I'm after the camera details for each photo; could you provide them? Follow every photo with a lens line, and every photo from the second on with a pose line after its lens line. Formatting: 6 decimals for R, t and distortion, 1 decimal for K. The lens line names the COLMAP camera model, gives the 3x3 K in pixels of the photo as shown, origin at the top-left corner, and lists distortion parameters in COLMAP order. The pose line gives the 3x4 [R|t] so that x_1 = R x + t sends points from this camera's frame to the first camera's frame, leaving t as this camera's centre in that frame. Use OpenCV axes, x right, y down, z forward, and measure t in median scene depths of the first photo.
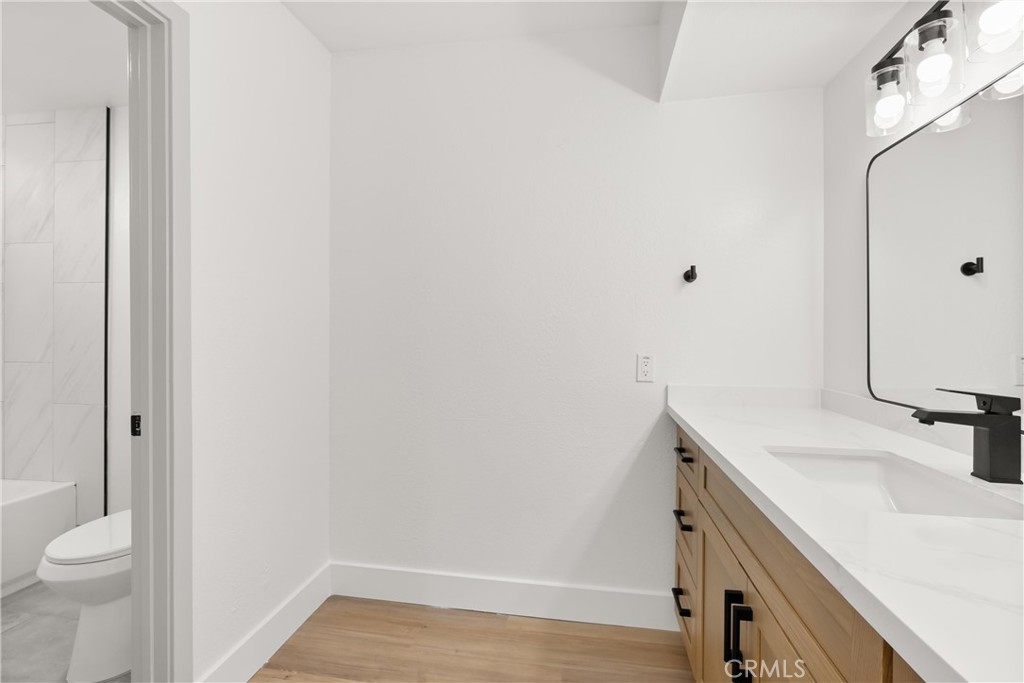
lens RADIAL K [[462.4, 0, 512.4], [0, 462.4, 334.2], [0, 0, 1]] dist [-0.000928, -0.000358]
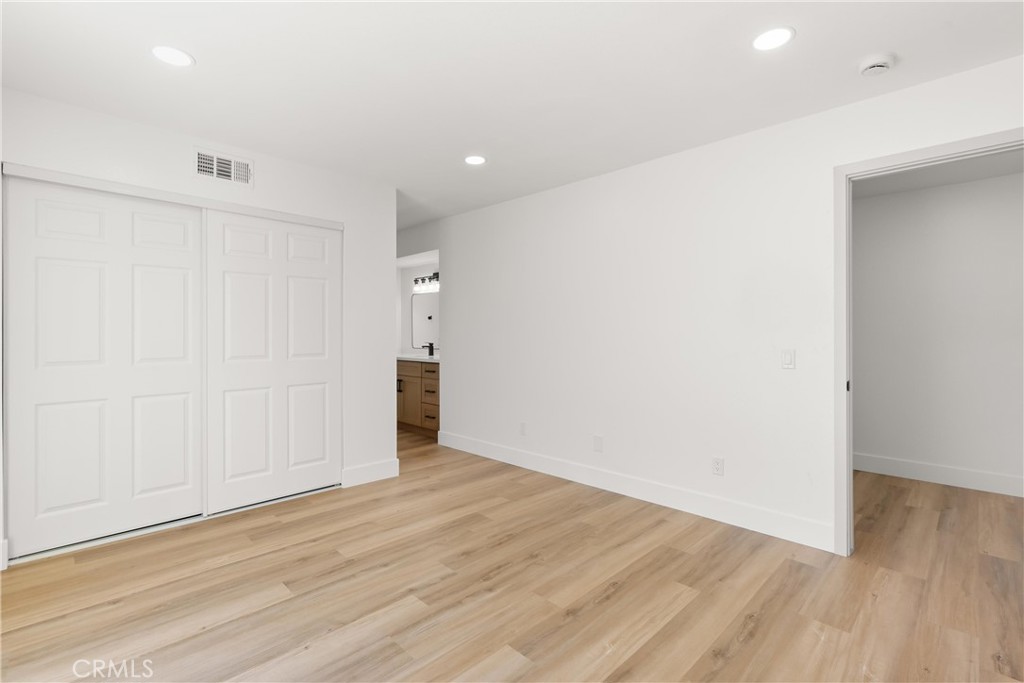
lens RADIAL K [[466.9, 0, 515.7], [0, 466.9, 337.0], [0, 0, 1]] dist [-0.002619, 0.000114]
pose [[0.584908, -0.014993, 0.810961, -2.224652], [0.005028, 0.999877, 0.014859, -0.030301], [-0.811084, -0.004614, 0.584911, -2.360547]]
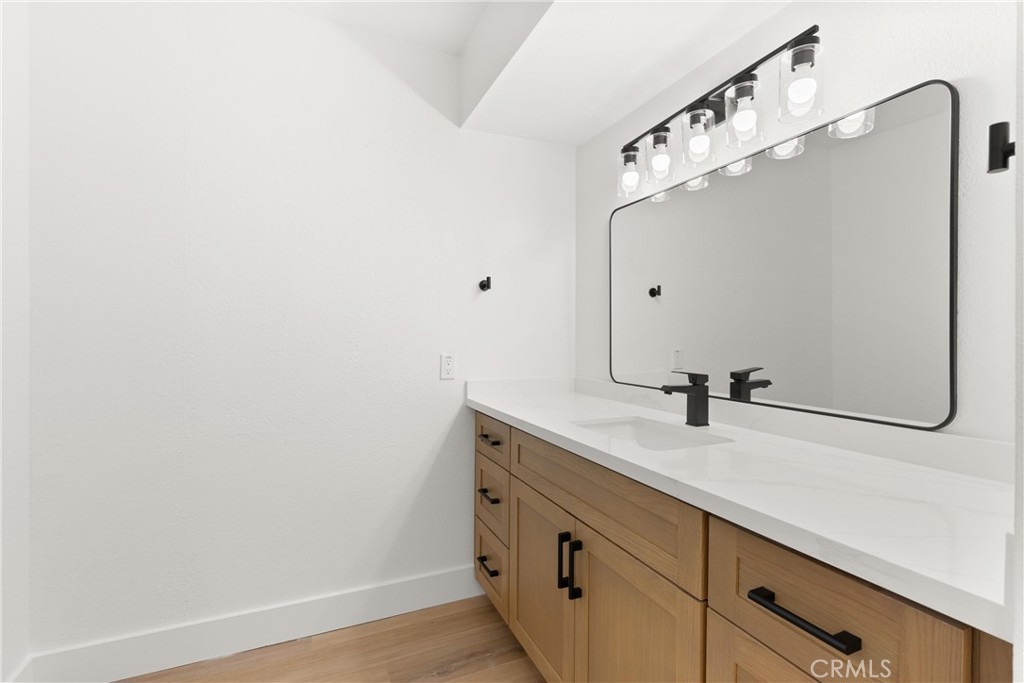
lens RADIAL K [[466.9, 0, 515.7], [0, 466.9, 337.0], [0, 0, 1]] dist [-0.002619, 0.000114]
pose [[0.831376, -0.000179, 0.555710, -0.247191], [-0.001909, 0.999993, 0.003178, -0.001416], [-0.555707, -0.003703, 0.831370, -0.013255]]
